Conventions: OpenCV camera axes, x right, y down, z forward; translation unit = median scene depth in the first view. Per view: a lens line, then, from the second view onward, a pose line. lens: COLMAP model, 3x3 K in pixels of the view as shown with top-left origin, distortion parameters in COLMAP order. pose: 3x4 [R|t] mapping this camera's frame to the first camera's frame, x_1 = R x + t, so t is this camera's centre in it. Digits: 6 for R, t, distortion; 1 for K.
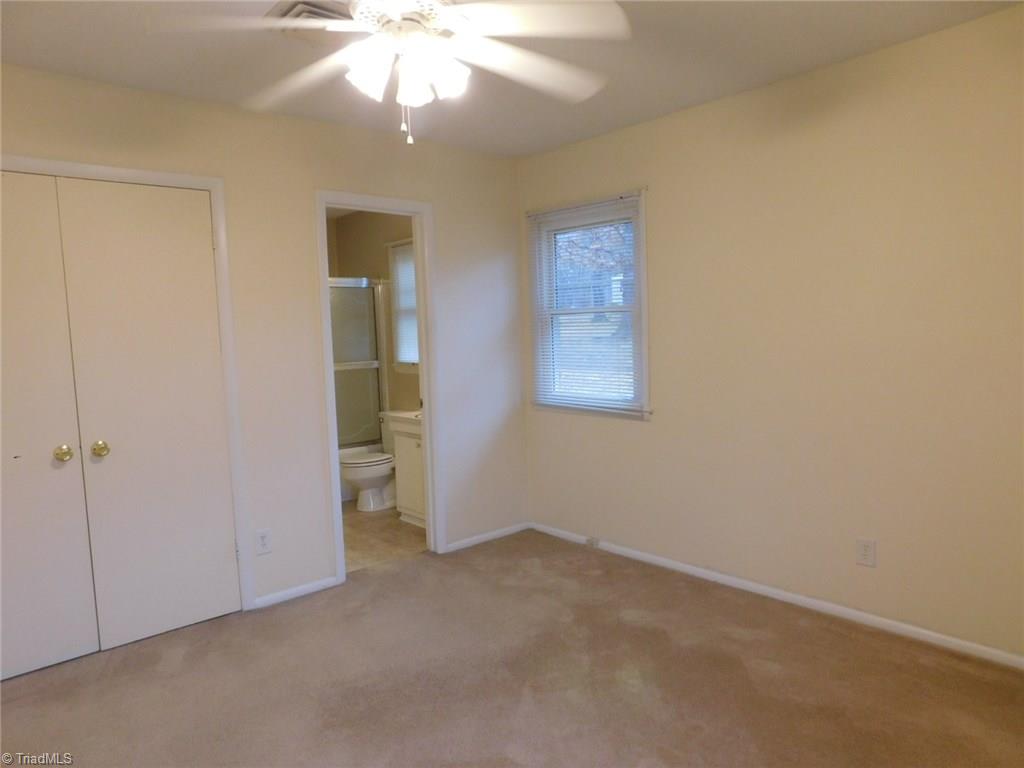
lens RADIAL K [[674.2, 0, 512.0], [0, 674.2, 384.0], [0, 0, 1]] dist [-0.034430, 0.004128]
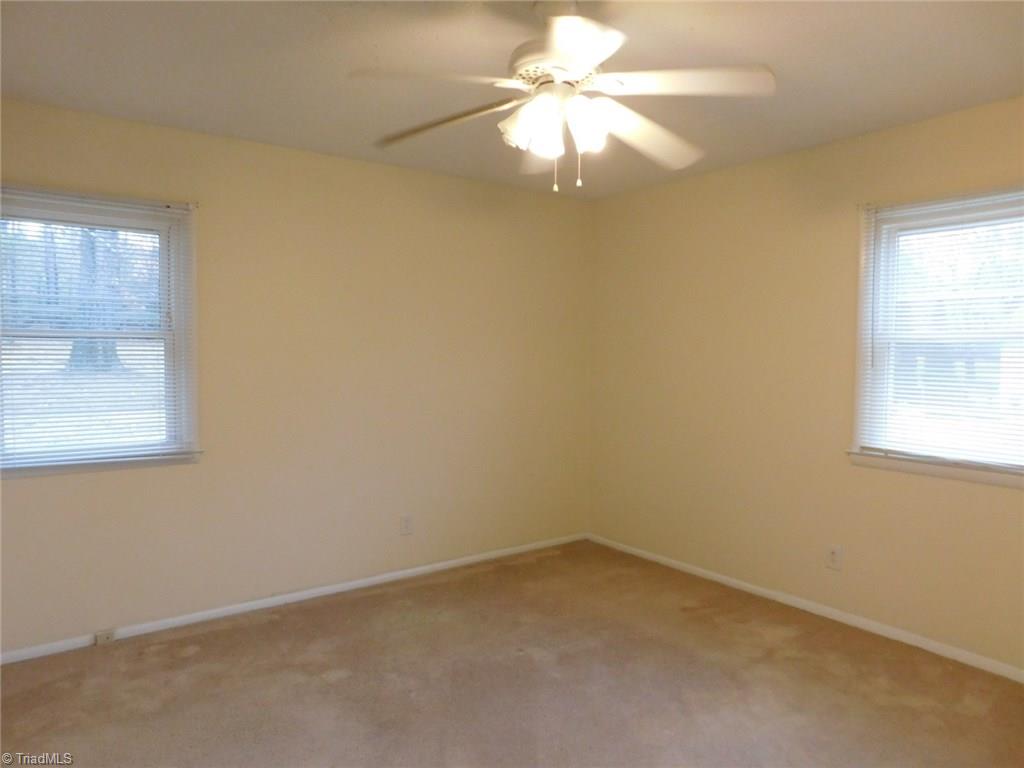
lens RADIAL K [[674.2, 0, 512.0], [0, 674.2, 384.0], [0, 0, 1]] dist [-0.034430, 0.004128]
pose [[0.106334, -0.024010, 0.994041, -0.630875], [0.074837, 0.997066, 0.016078, -0.031621], [-0.991510, 0.072681, 0.107819, 0.480939]]
